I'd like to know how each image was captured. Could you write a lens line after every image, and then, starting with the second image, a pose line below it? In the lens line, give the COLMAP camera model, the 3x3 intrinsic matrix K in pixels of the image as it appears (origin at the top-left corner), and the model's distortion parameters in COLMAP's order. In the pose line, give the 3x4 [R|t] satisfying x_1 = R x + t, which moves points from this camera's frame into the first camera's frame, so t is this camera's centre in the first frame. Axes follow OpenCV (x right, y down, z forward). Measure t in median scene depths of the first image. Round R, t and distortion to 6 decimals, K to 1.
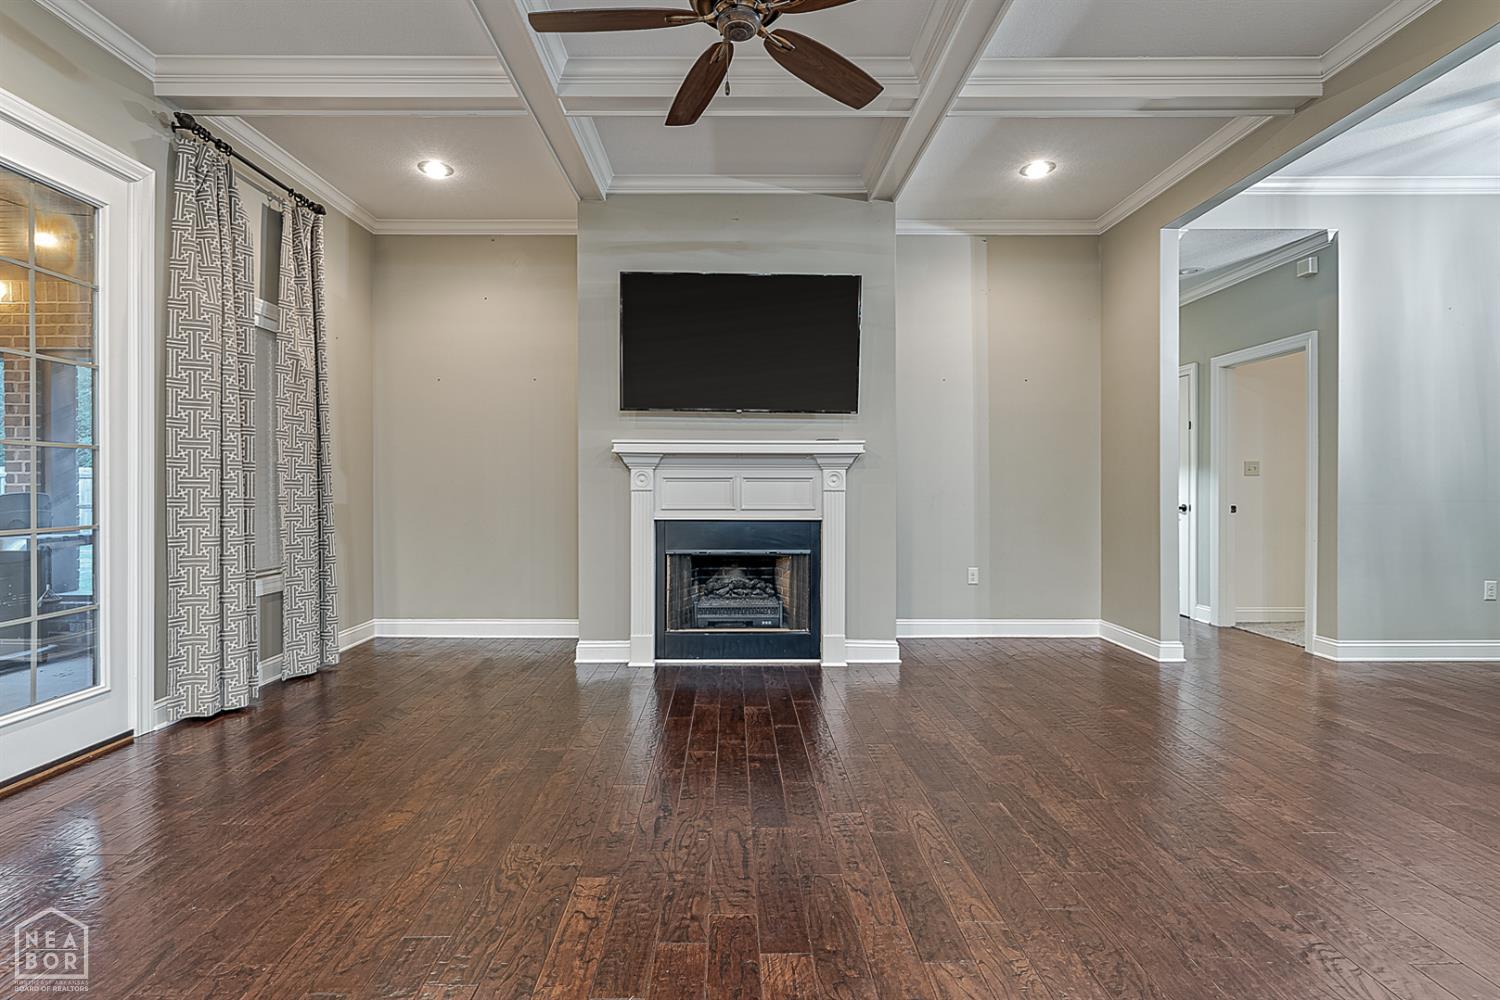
lens RADIAL K [[699.5, 0, 733.9], [0, 699.5, 482.6], [0, 0, 1]] dist [-0.008039, 0.003985]
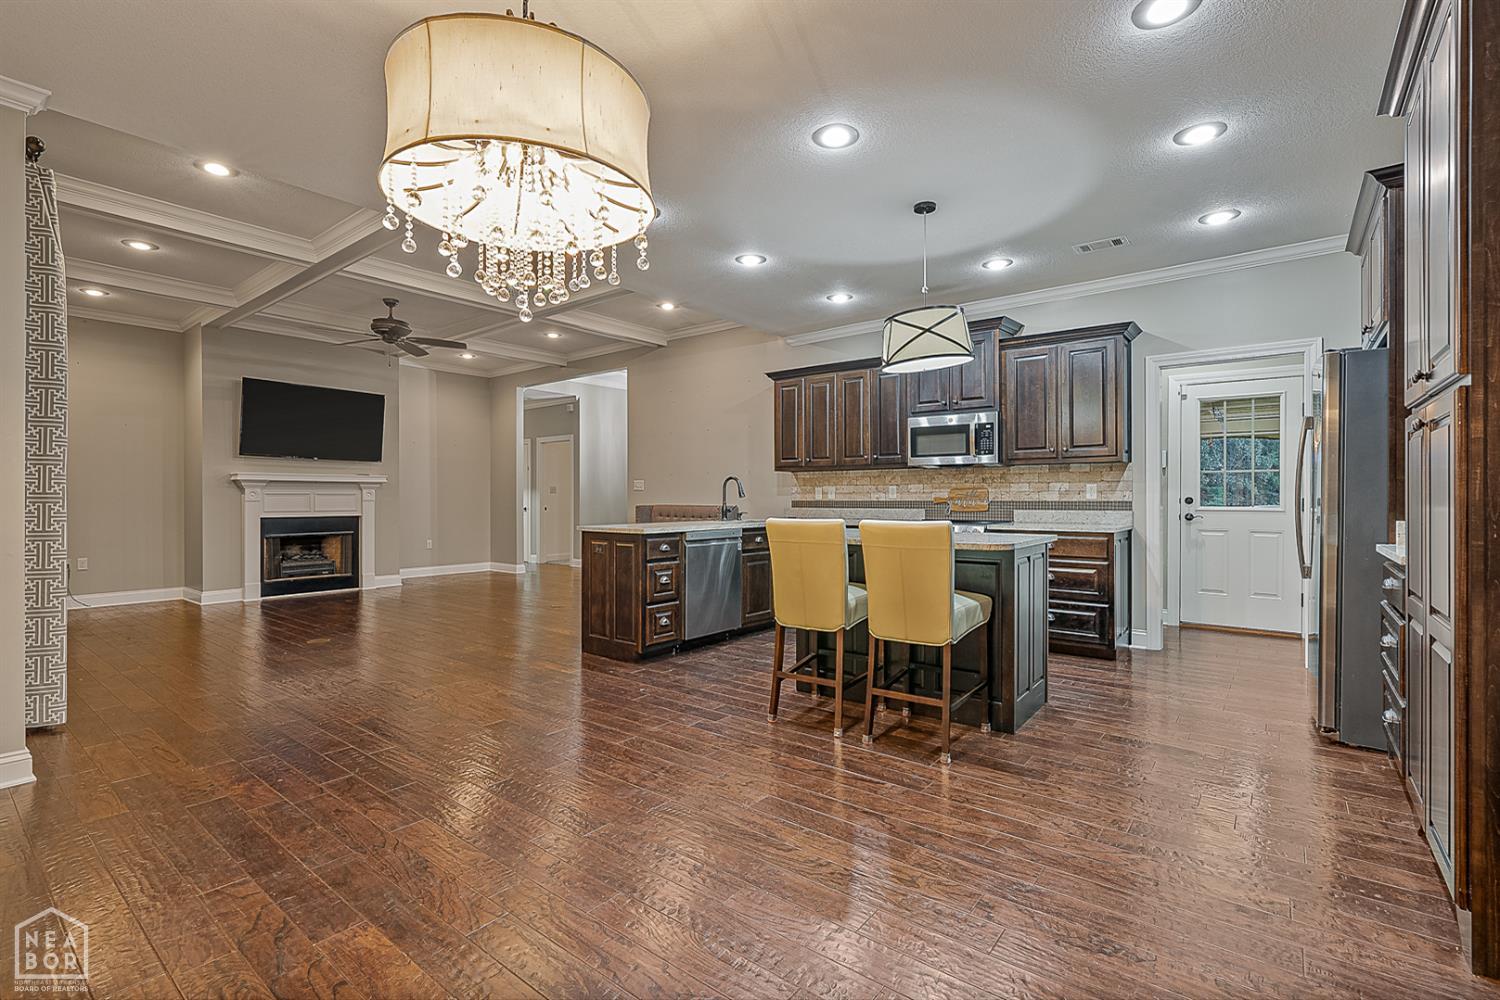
lens RADIAL K [[699.5, 0, 751.3], [0, 699.5, 502.5], [0, 0, 1]] dist [-0.008039, 0.003985]
pose [[0.632110, -0.006191, 0.774854, -0.687828], [-0.002899, 0.999942, 0.010354, -0.007076], [-0.774873, -0.008791, 0.632056, -1.061776]]
